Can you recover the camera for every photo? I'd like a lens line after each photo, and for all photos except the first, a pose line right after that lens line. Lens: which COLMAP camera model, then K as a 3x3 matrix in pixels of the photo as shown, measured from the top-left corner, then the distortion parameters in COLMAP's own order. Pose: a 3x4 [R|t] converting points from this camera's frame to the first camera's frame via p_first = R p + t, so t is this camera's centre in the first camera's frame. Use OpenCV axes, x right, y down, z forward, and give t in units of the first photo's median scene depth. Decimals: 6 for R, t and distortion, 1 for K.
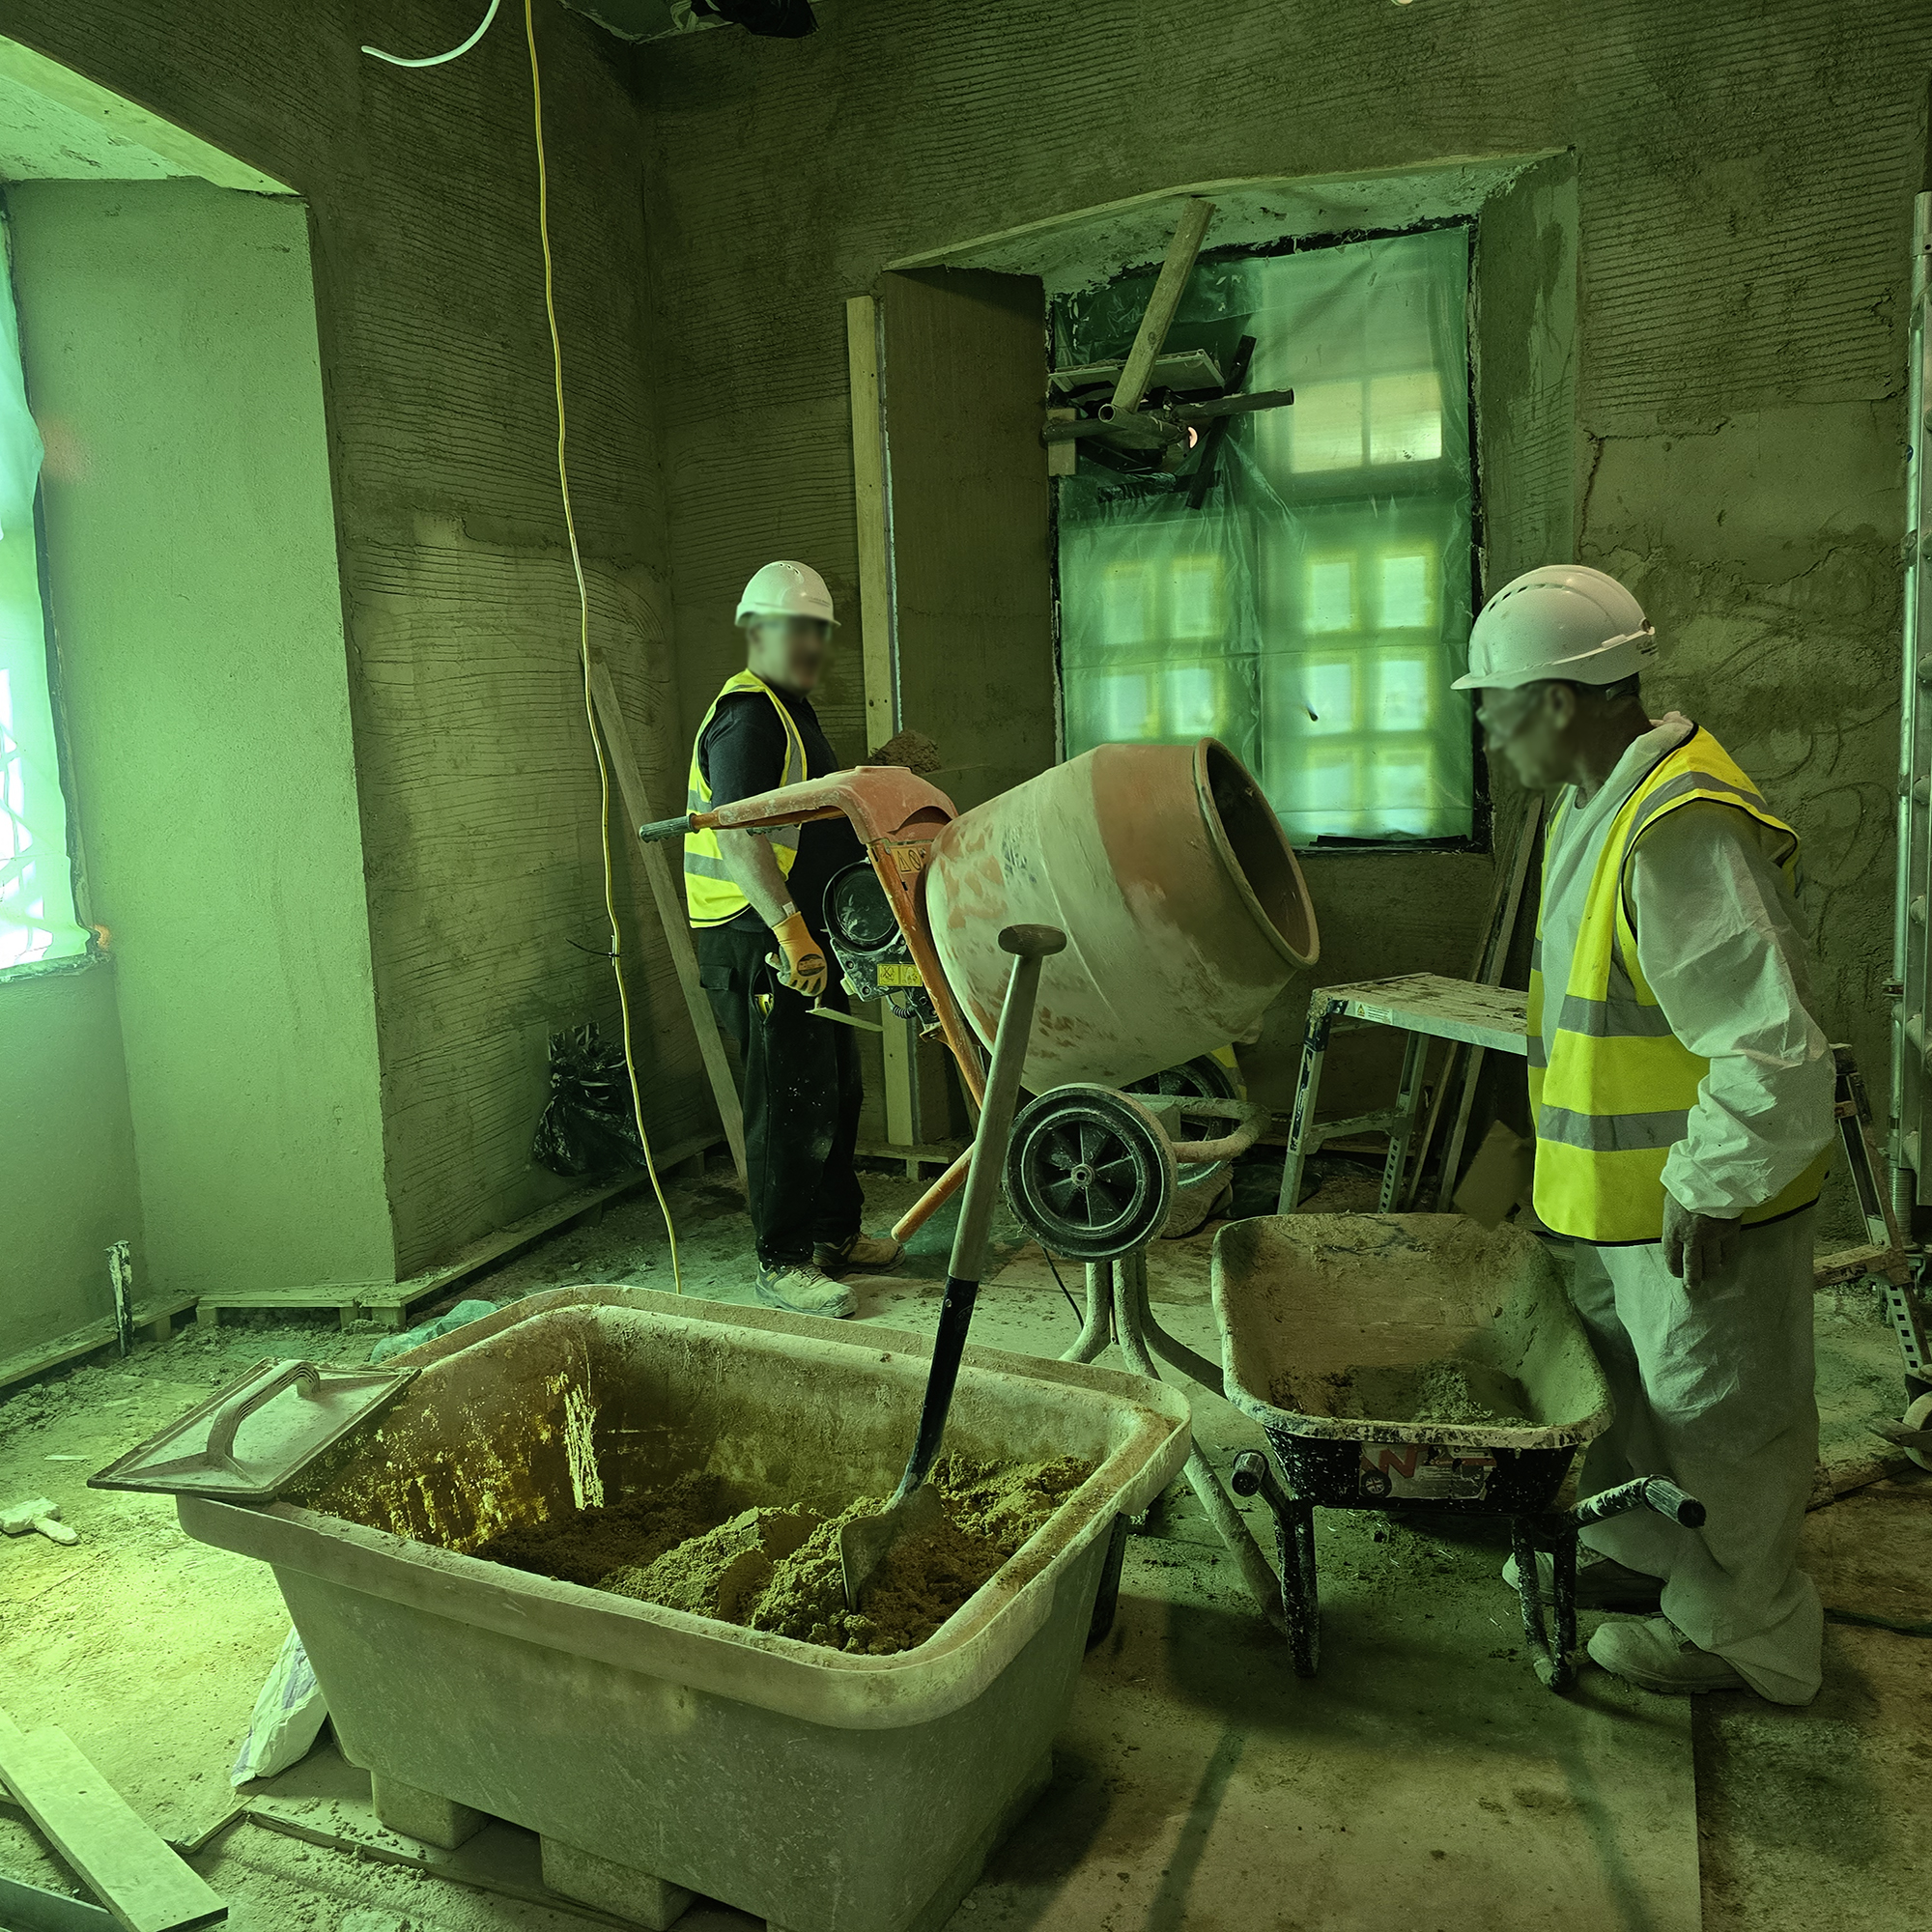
lens RADIAL K [[1703.5, 0, 972.1], [0, 1703.5, 900.6], [0, 0, 1]] dist [0.115467, -0.142078]
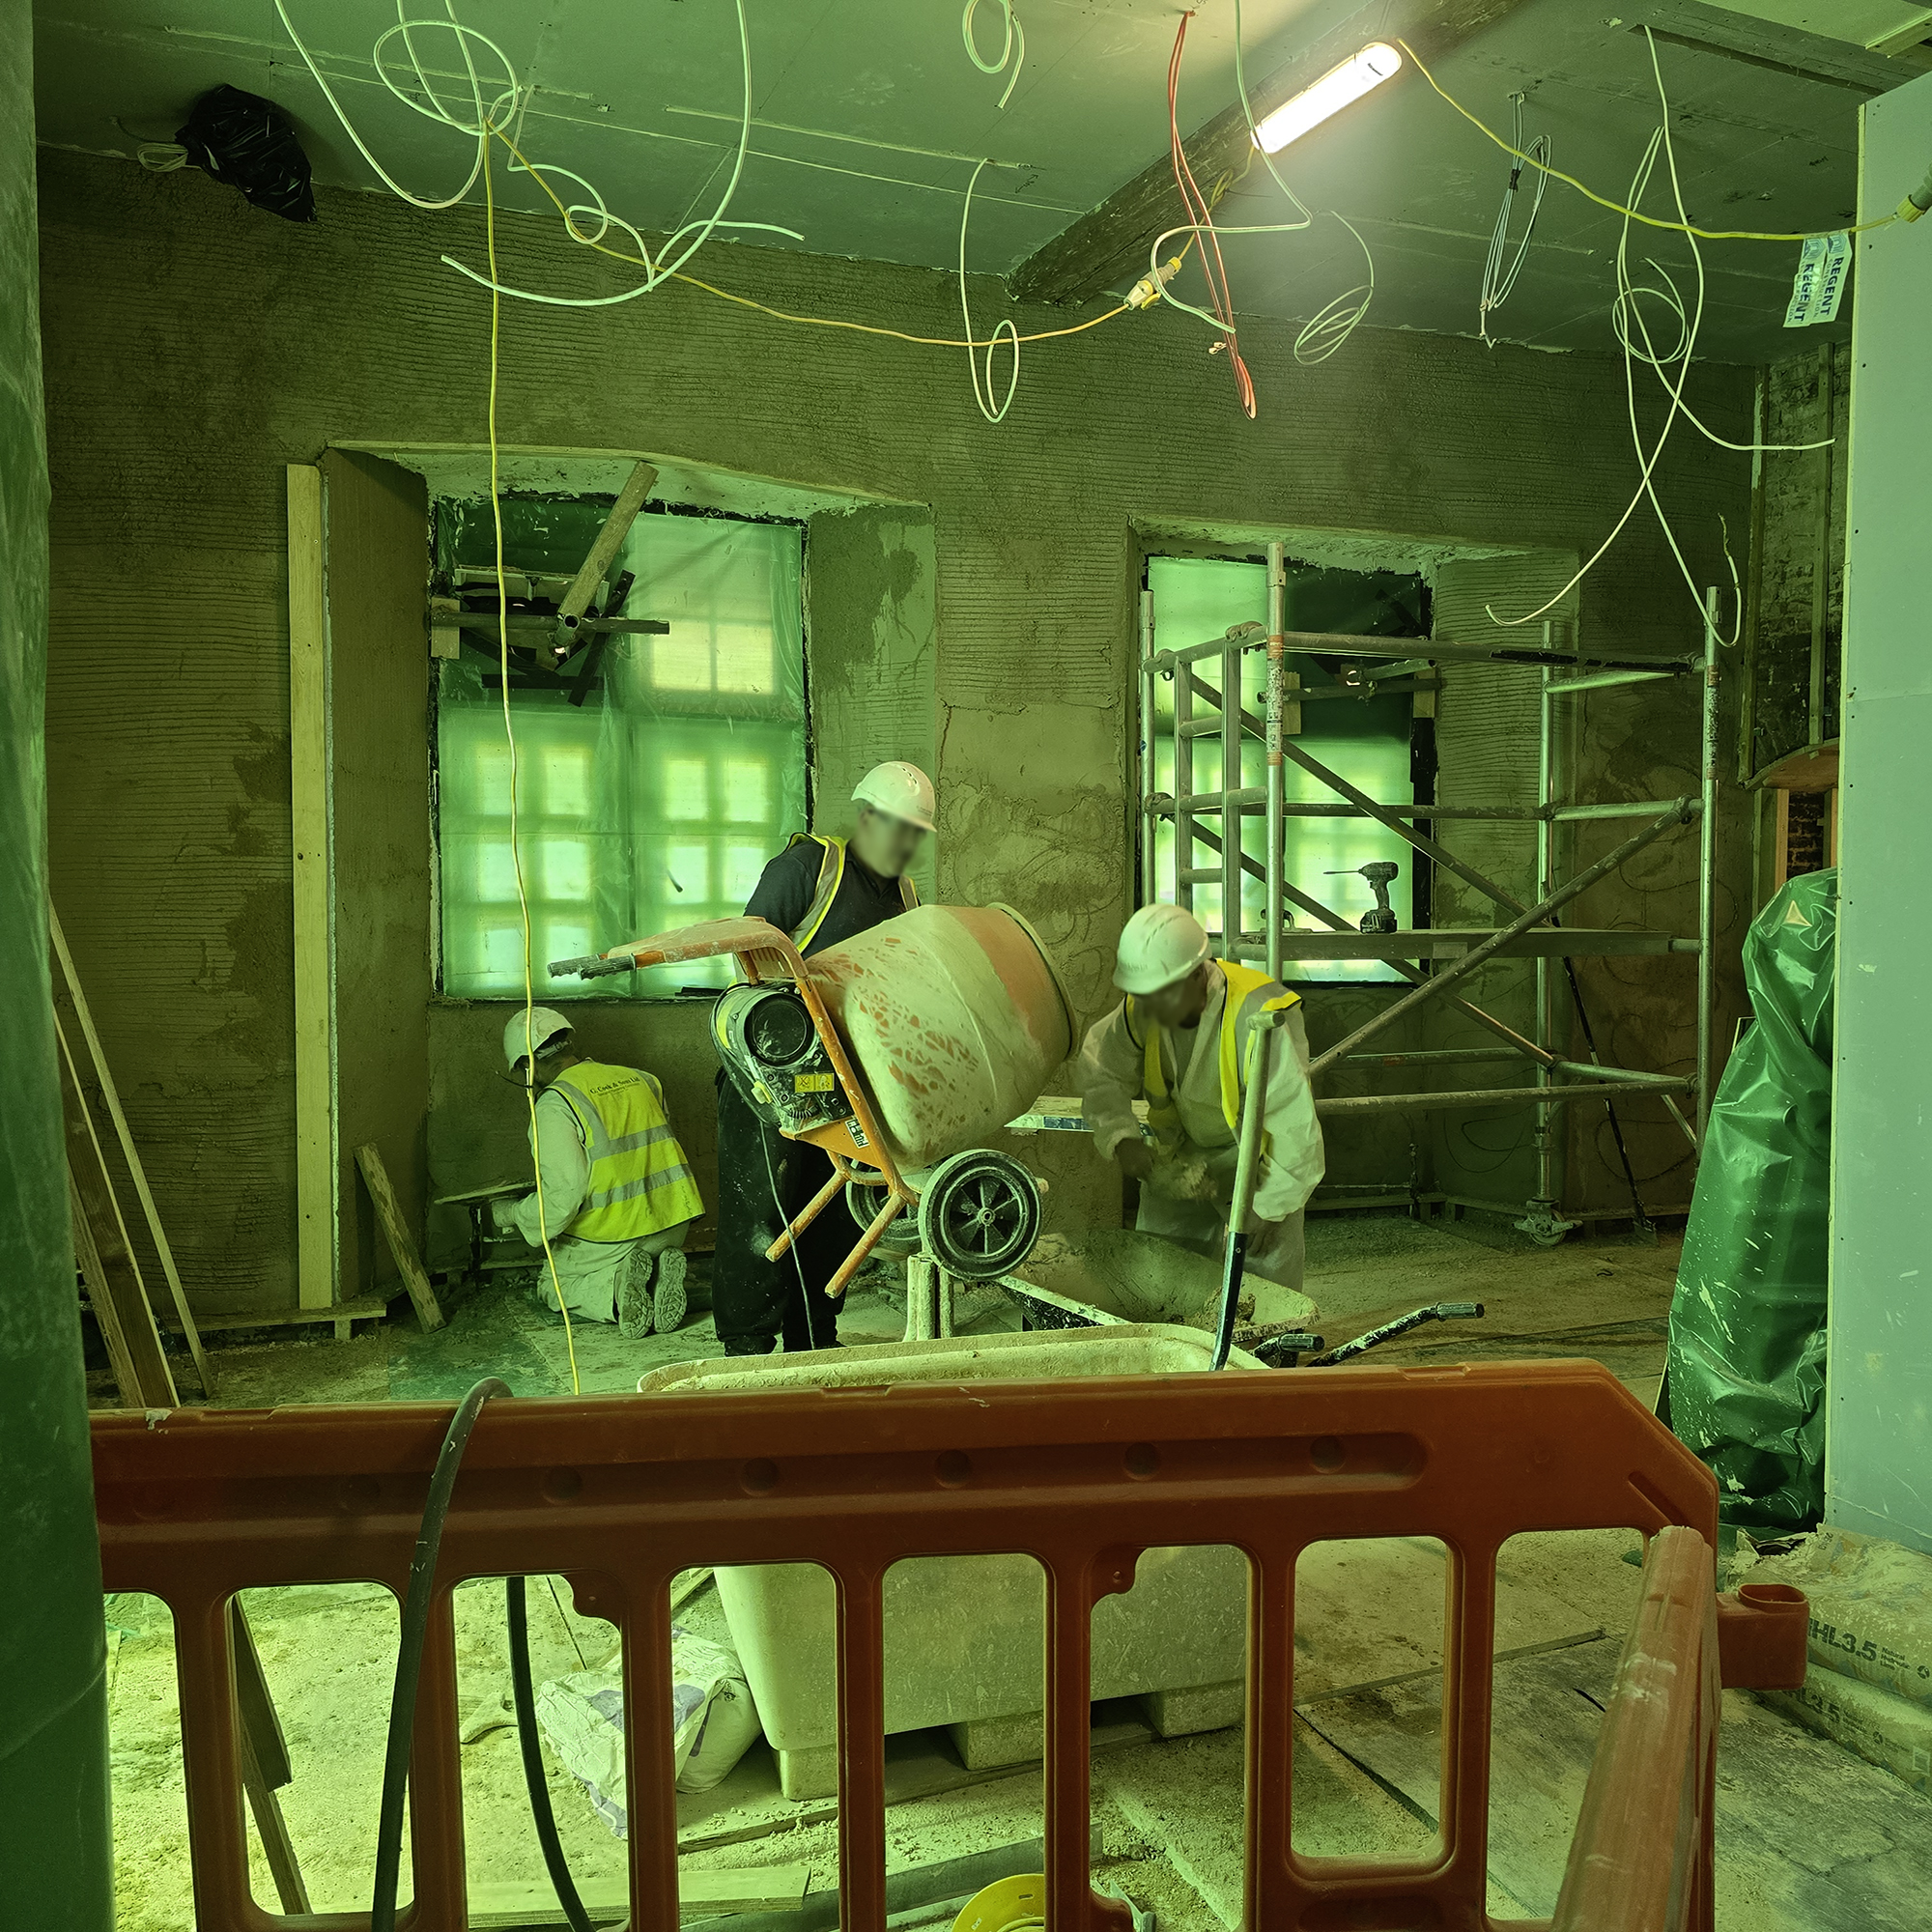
lens RADIAL K [[1673.9, 0, 1028.5], [0, 1673.9, 962.2], [0, 0, 1]] dist [0.032236, -0.011941]
pose [[0.673918, 0.005414, 0.738786, -0.591987], [0.044021, 0.997902, -0.047469, 0.014116], [-0.737493, 0.064513, 0.672266, 0.028184]]
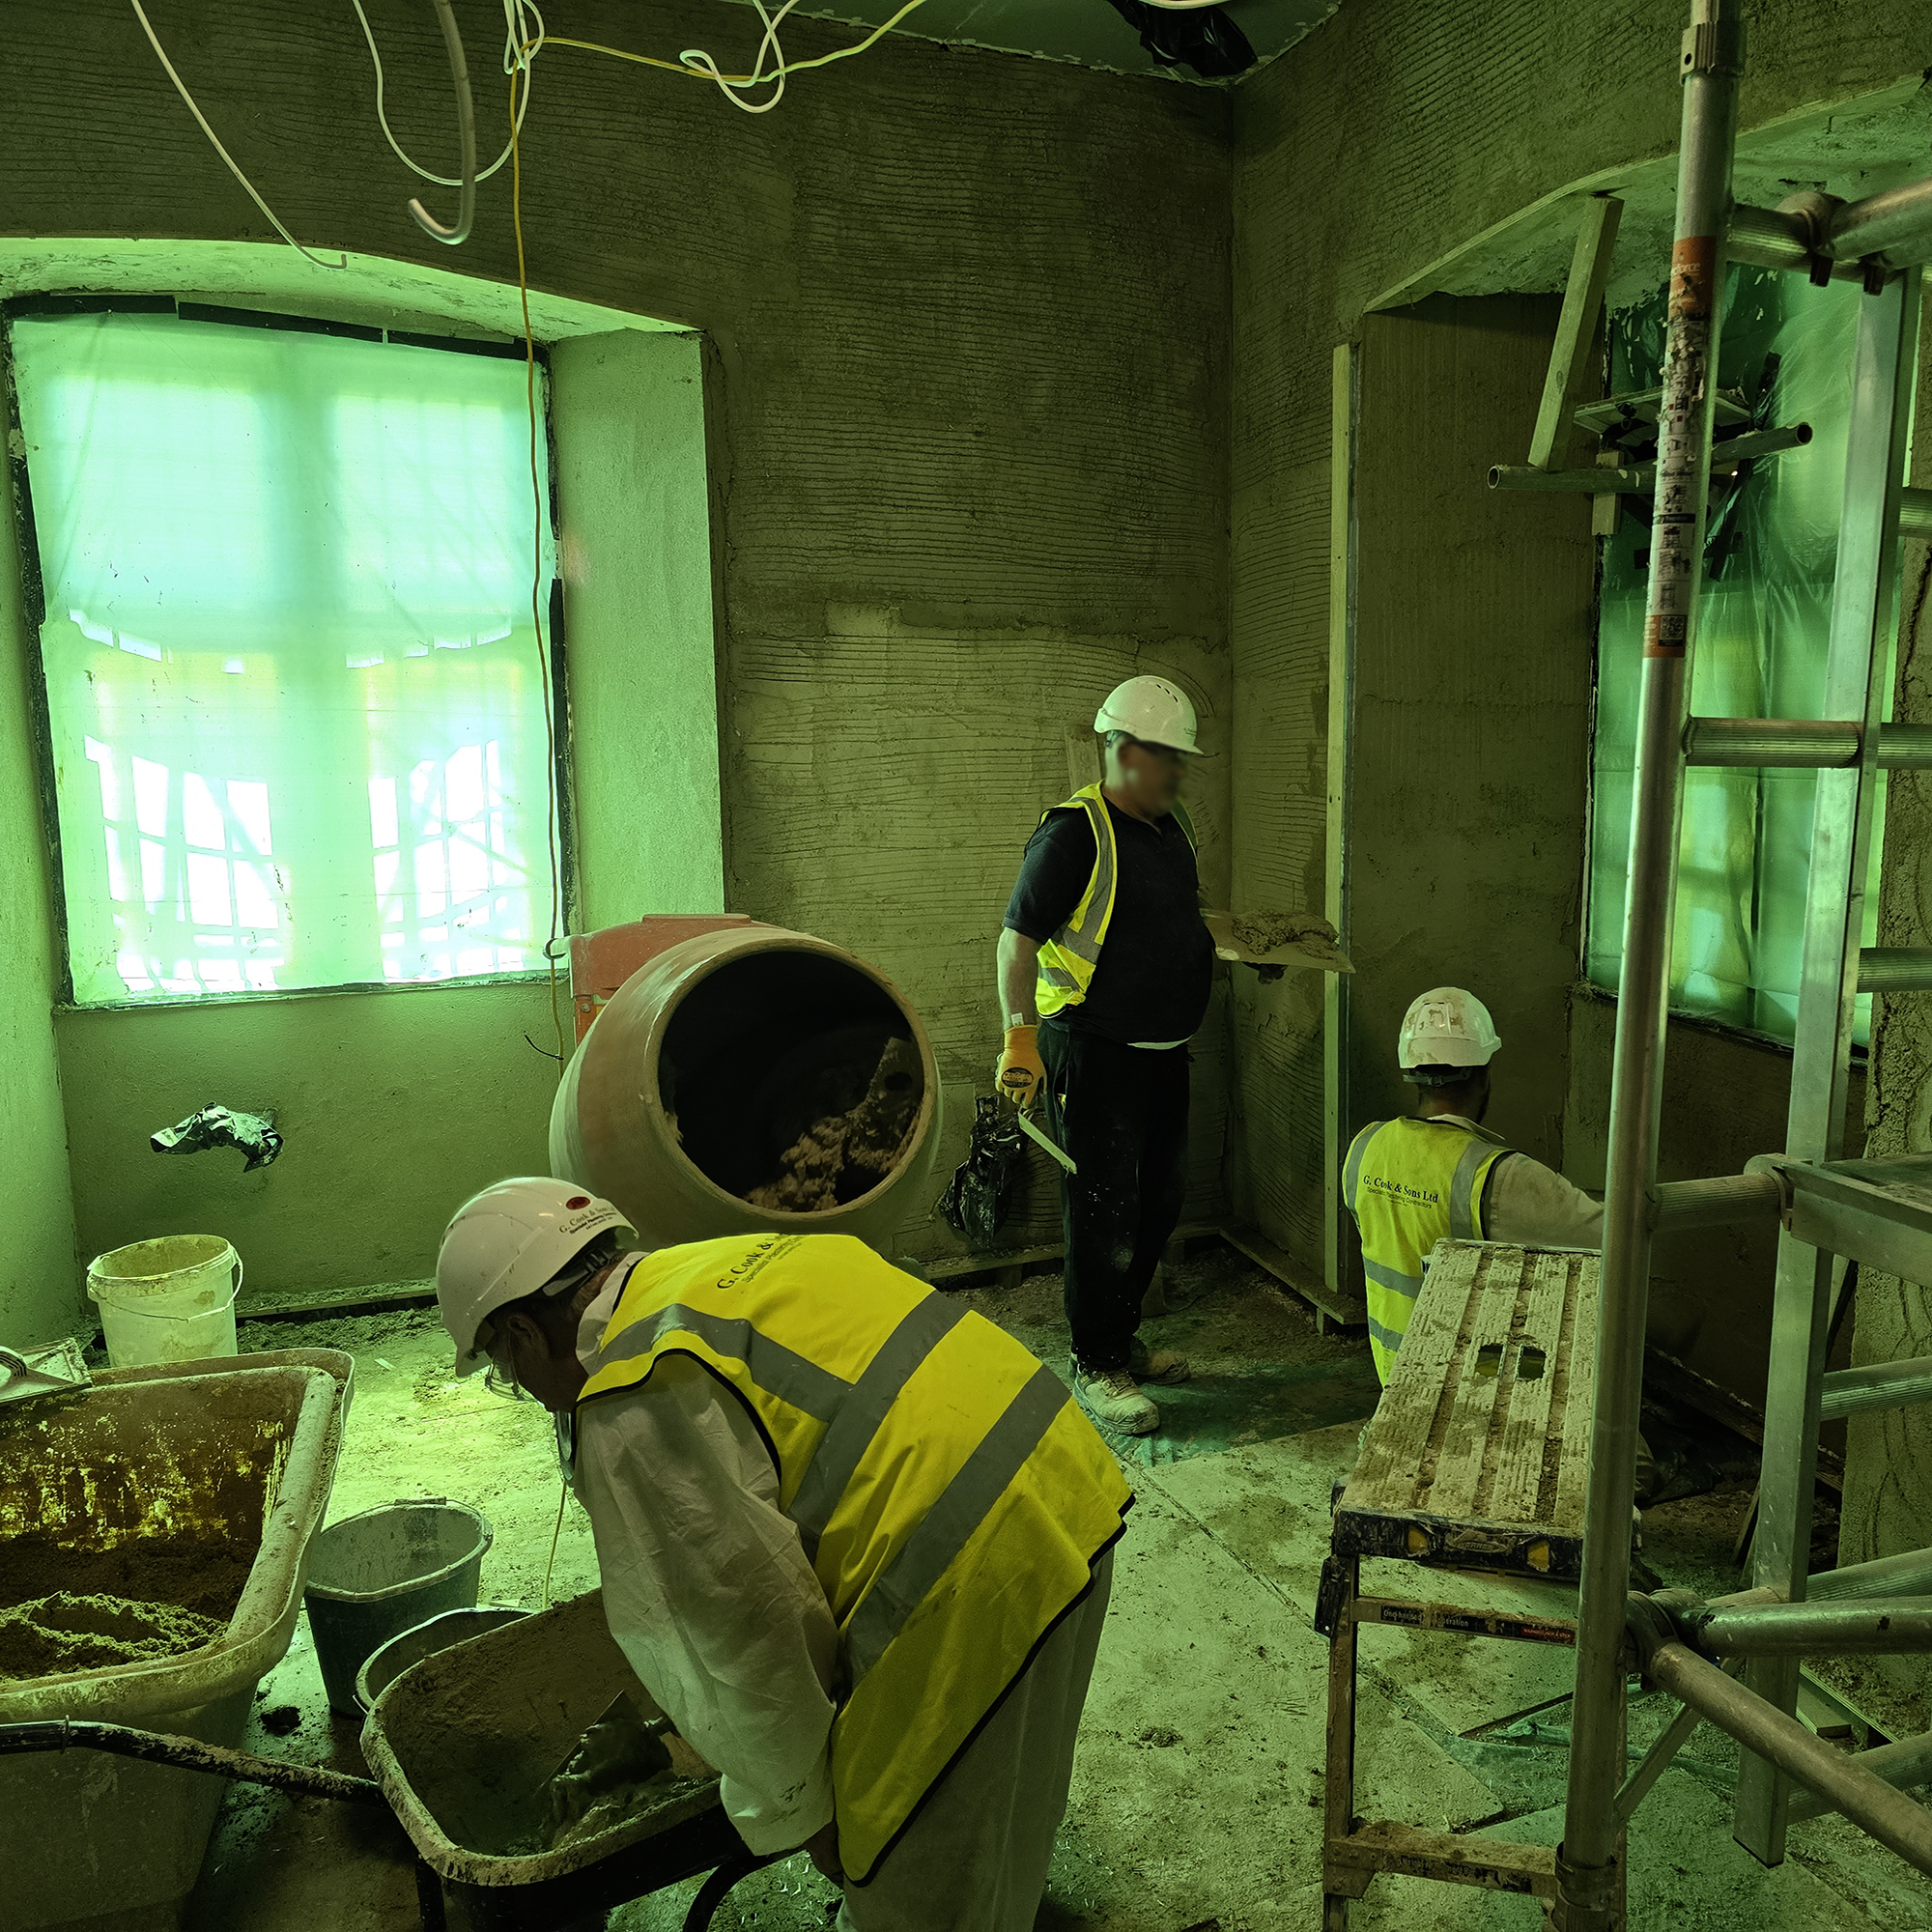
lens RADIAL K [[1720.5, 0, 1105.7], [0, 1720.5, 963.0], [0, 0, 1]] dist [0.097906, -0.109859]
pose [[0.763299, 0.139872, -0.630722, 0.514440], [-0.113085, 0.990136, 0.082722, -0.109069], [0.636071, 0.008183, 0.771587, 0.266987]]
